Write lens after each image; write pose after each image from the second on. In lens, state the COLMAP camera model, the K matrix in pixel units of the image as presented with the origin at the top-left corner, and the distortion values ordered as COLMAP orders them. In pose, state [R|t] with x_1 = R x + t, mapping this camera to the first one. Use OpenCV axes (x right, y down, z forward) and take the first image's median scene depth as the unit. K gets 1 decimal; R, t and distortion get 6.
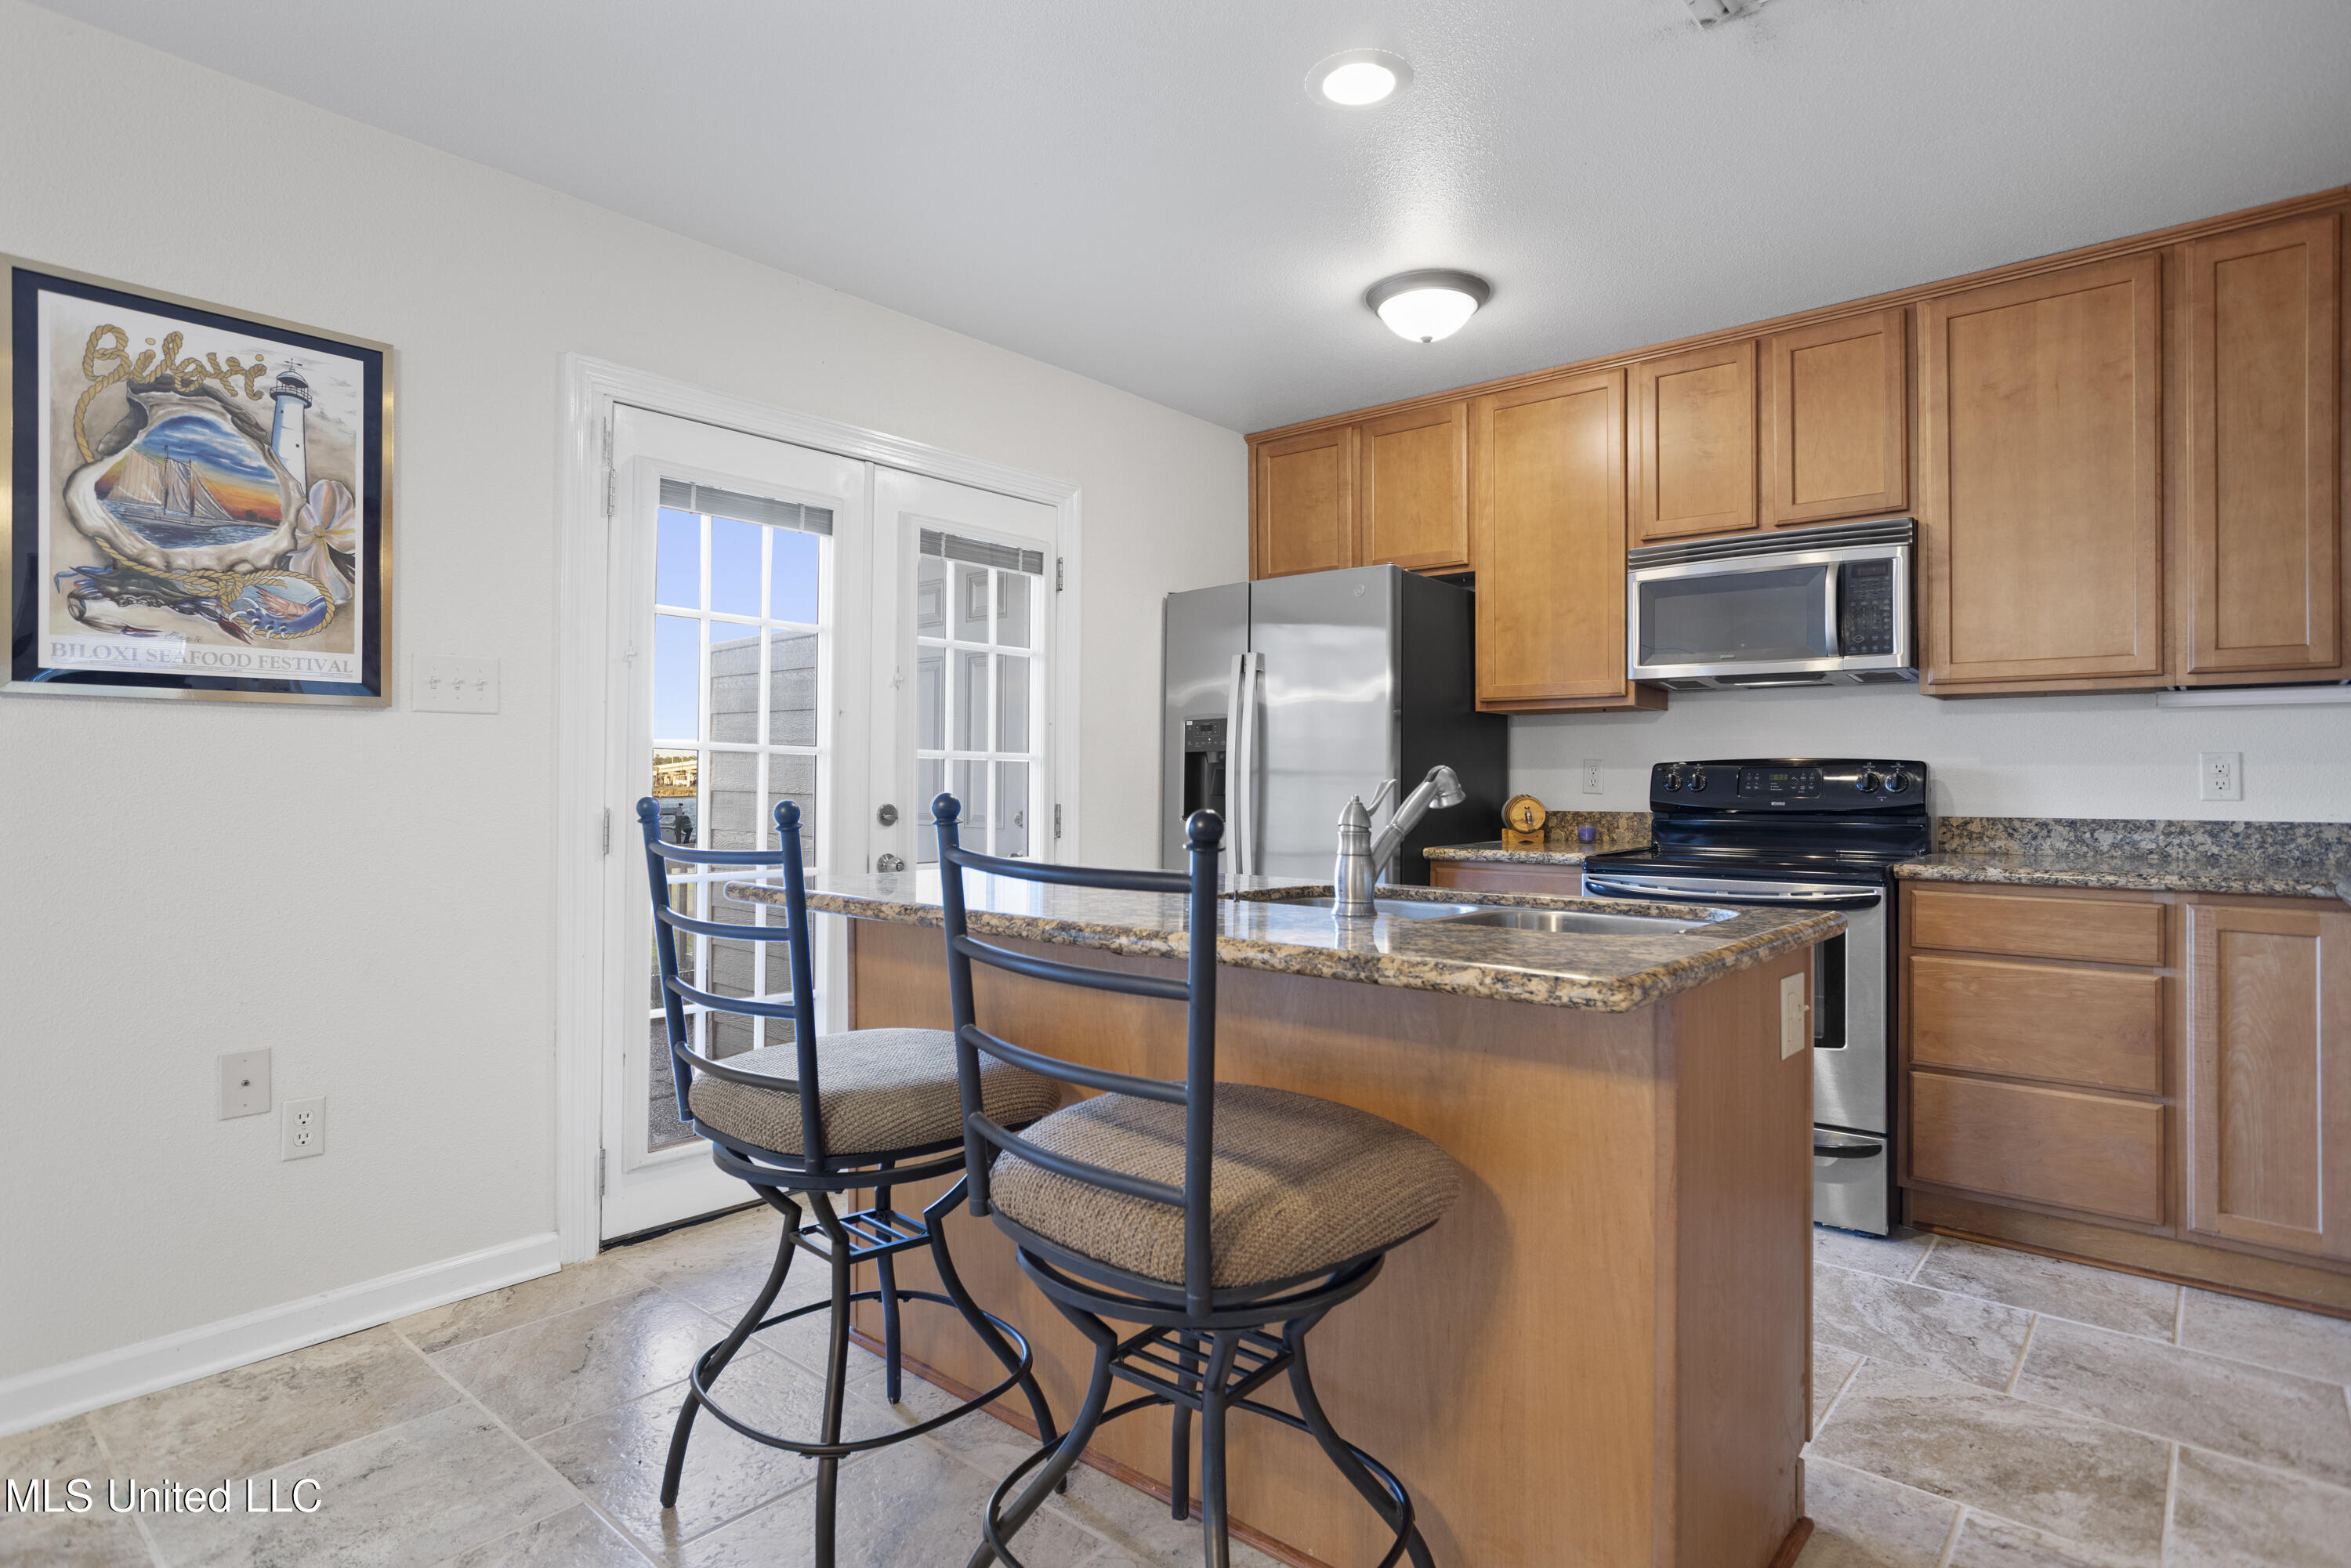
lens RADIAL K [[1238.3, 0, 1167.0], [0, 1238.3, 767.5], [0, 0, 1]] dist [-0.046587, 0.030344]
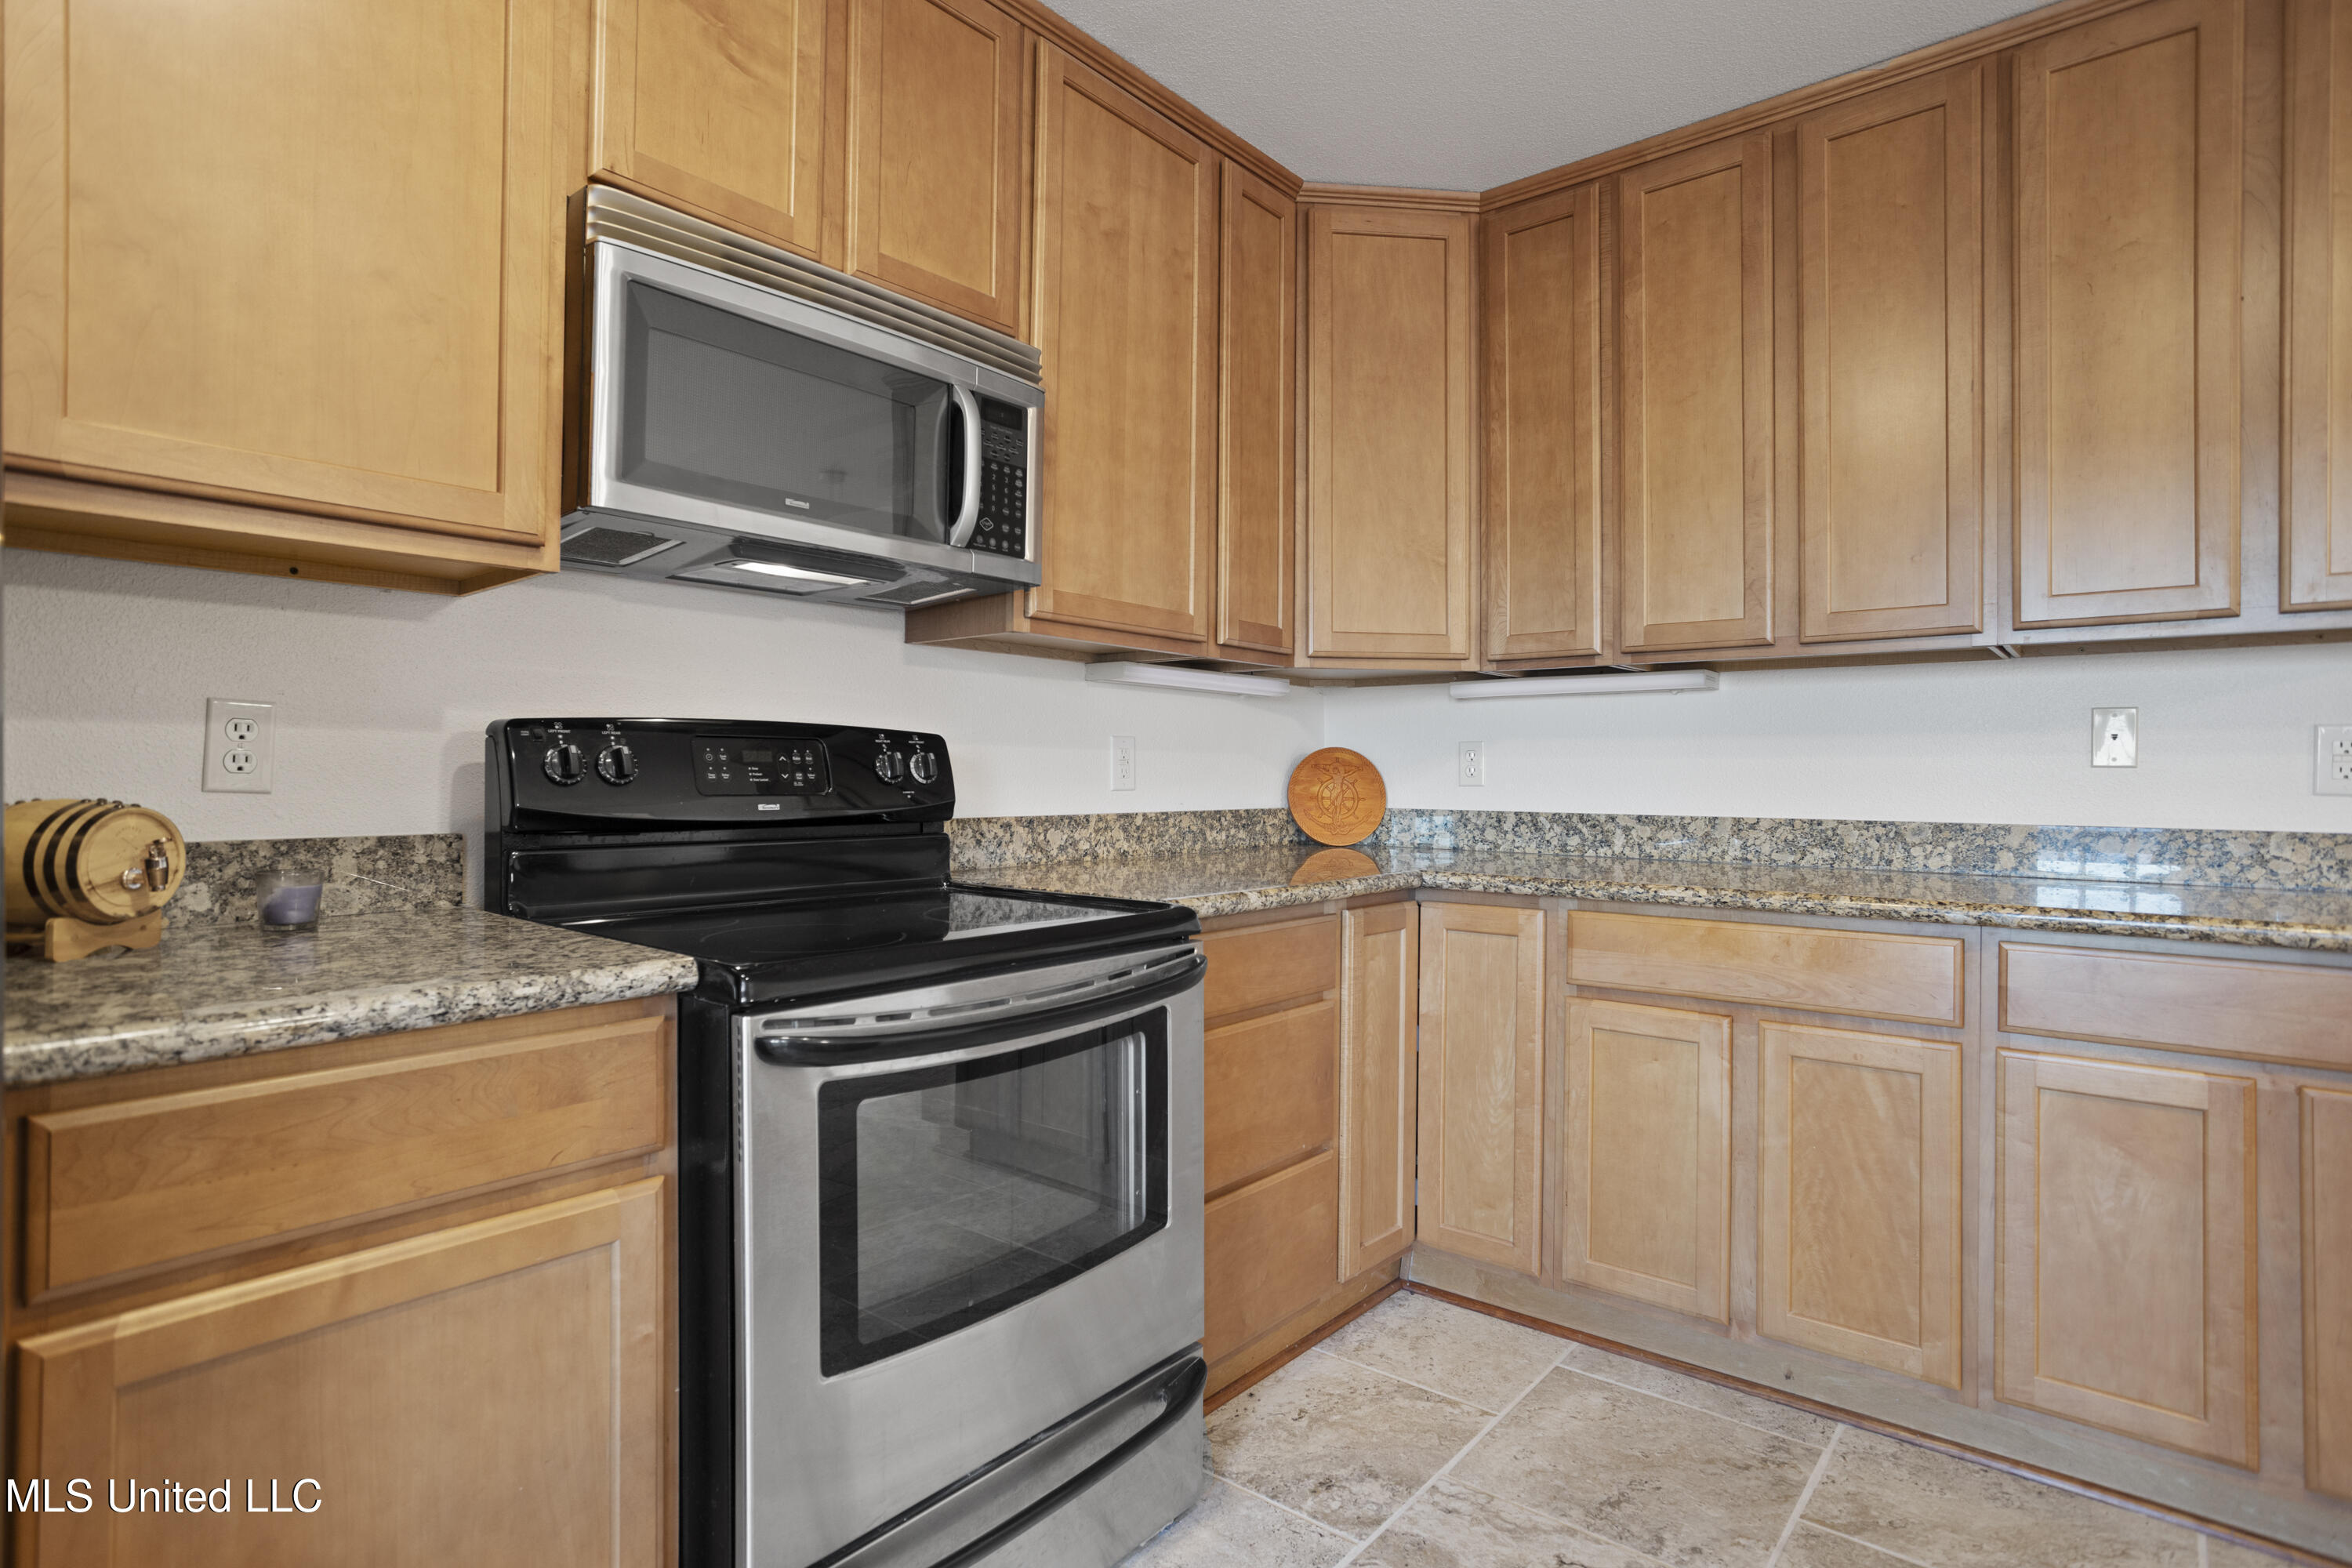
lens RADIAL K [[1204.9, 0, 1168.1], [0, 1204.9, 769.8], [0, 0, 1]] dist [-0.049464, 0.030833]
pose [[-0.017234, 0.002423, 0.999849, -0.020827], [-0.018205, 0.999831, -0.002737, 0.017802], [-0.999686, -0.018249, -0.017187, 1.249736]]
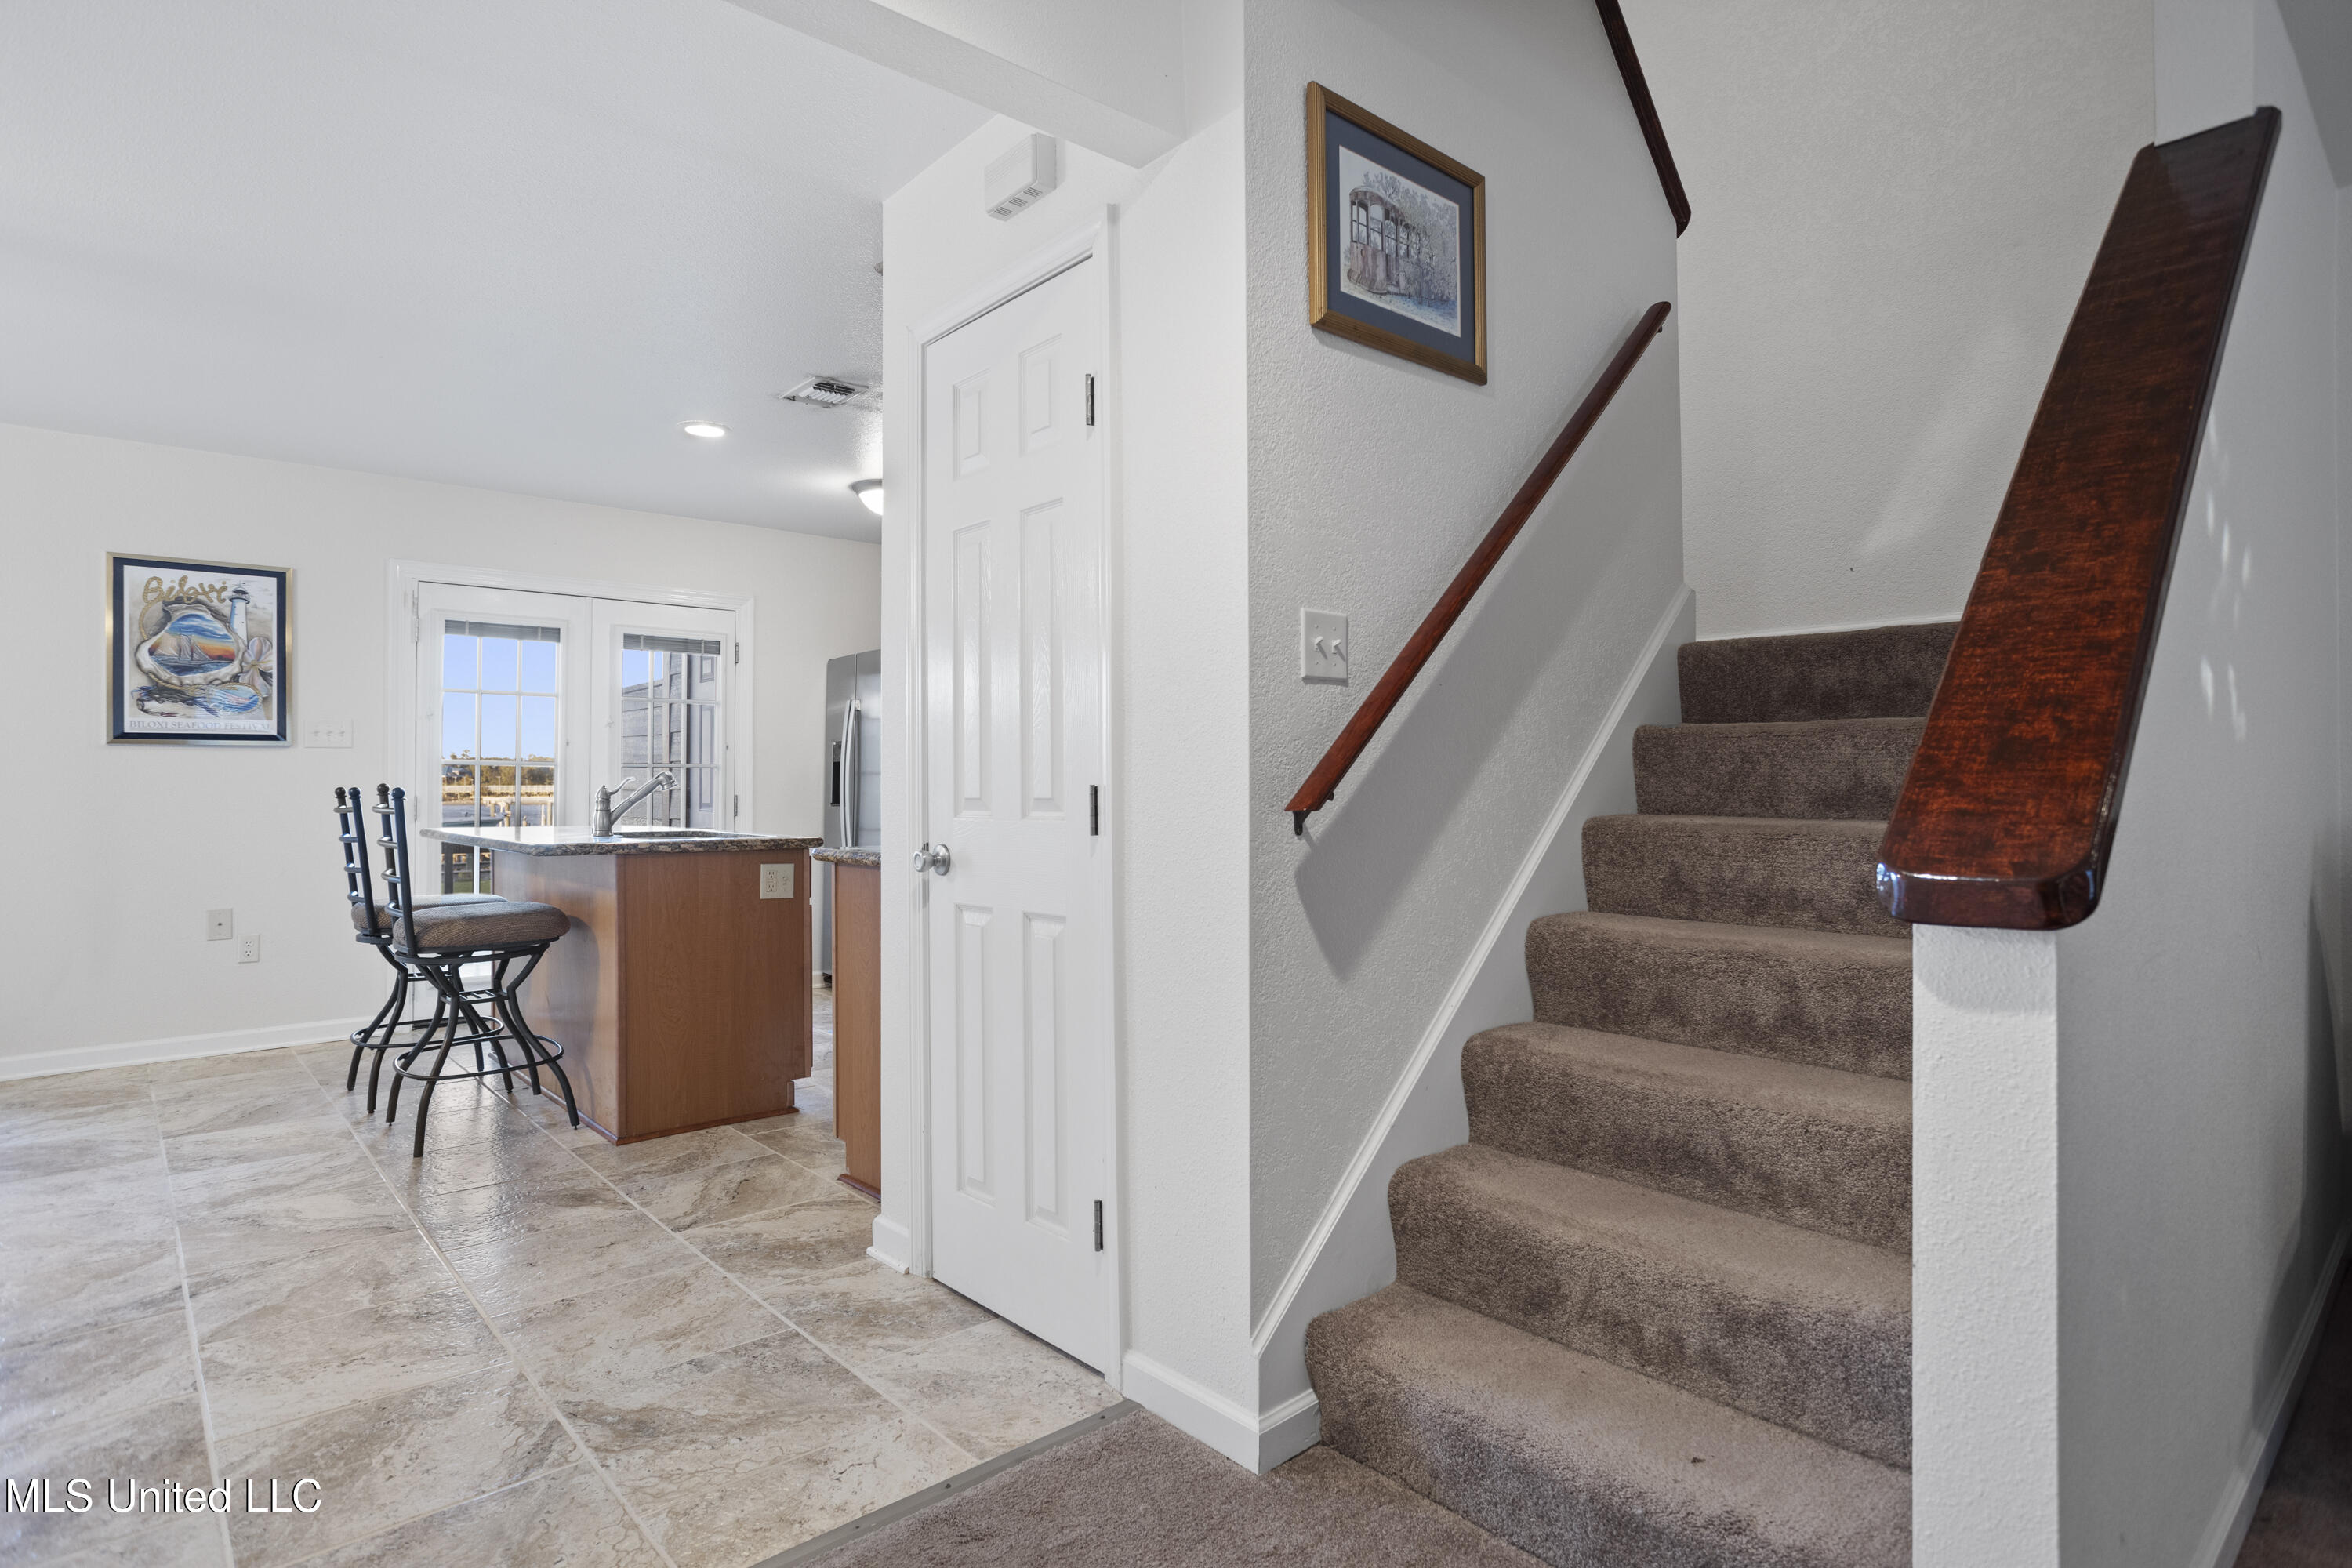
lens RADIAL K [[1243.5, 0, 1183.7], [0, 1243.5, 771.2], [0, 0, 1]] dist [-0.052998, 0.030283]
pose [[0.992115, -0.006535, -0.125161, 1.129965], [0.006625, 0.999978, 0.000301, 0.002199], [0.125156, -0.001128, 0.992136, -0.859589]]
